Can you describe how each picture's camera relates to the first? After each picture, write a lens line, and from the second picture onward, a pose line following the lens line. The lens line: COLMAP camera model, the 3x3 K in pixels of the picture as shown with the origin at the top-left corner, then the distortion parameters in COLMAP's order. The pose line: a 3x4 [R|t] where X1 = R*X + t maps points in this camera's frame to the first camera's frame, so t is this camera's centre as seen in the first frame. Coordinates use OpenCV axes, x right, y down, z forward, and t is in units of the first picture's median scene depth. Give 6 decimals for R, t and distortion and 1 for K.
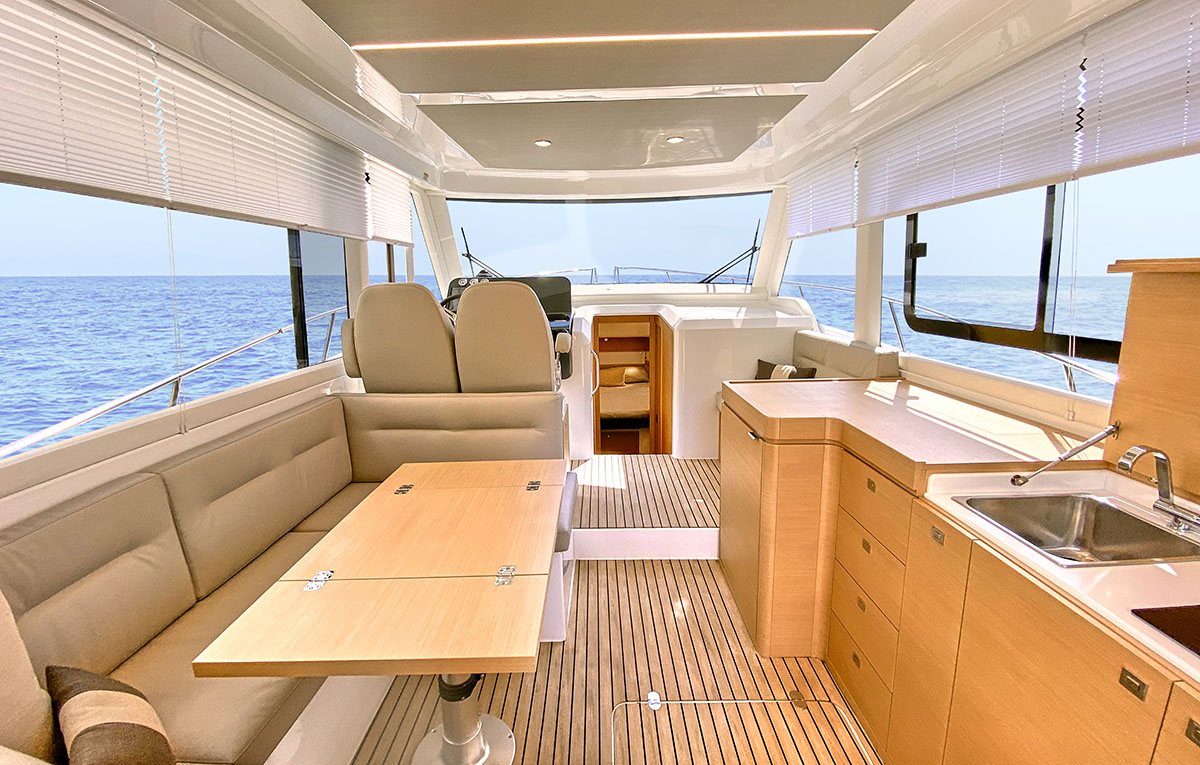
lens RADIAL K [[511.4, 0, 593.5], [0, 511.4, 376.8], [0, 0, 1]] dist [0.000925, -0.000113]
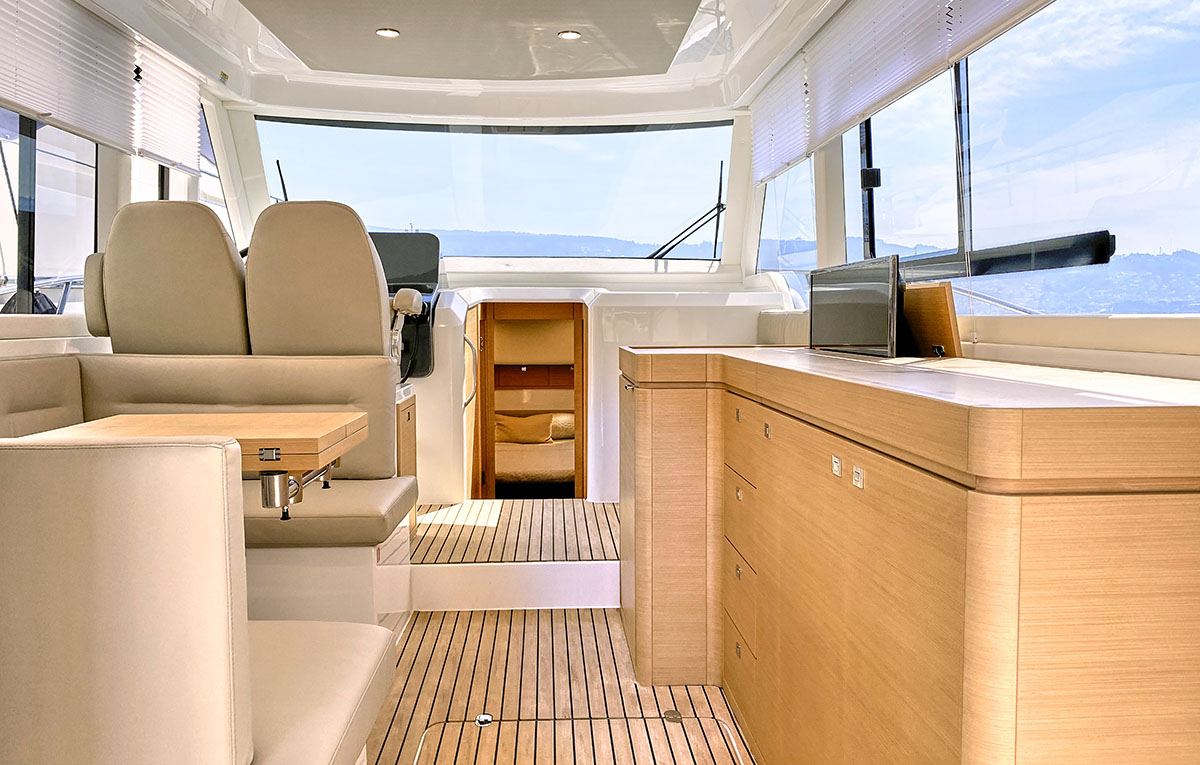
lens RADIAL K [[905.7, 0, 600.5], [0, 905.7, 383.4], [0, 0, 1]] dist [-0.044080, 0.012264]
pose [[0.997318, 0.012167, 0.072172, 0.126386], [-0.004475, 0.994377, -0.105804, 0.186440], [-0.073053, 0.105198, 0.991764, -0.253787]]
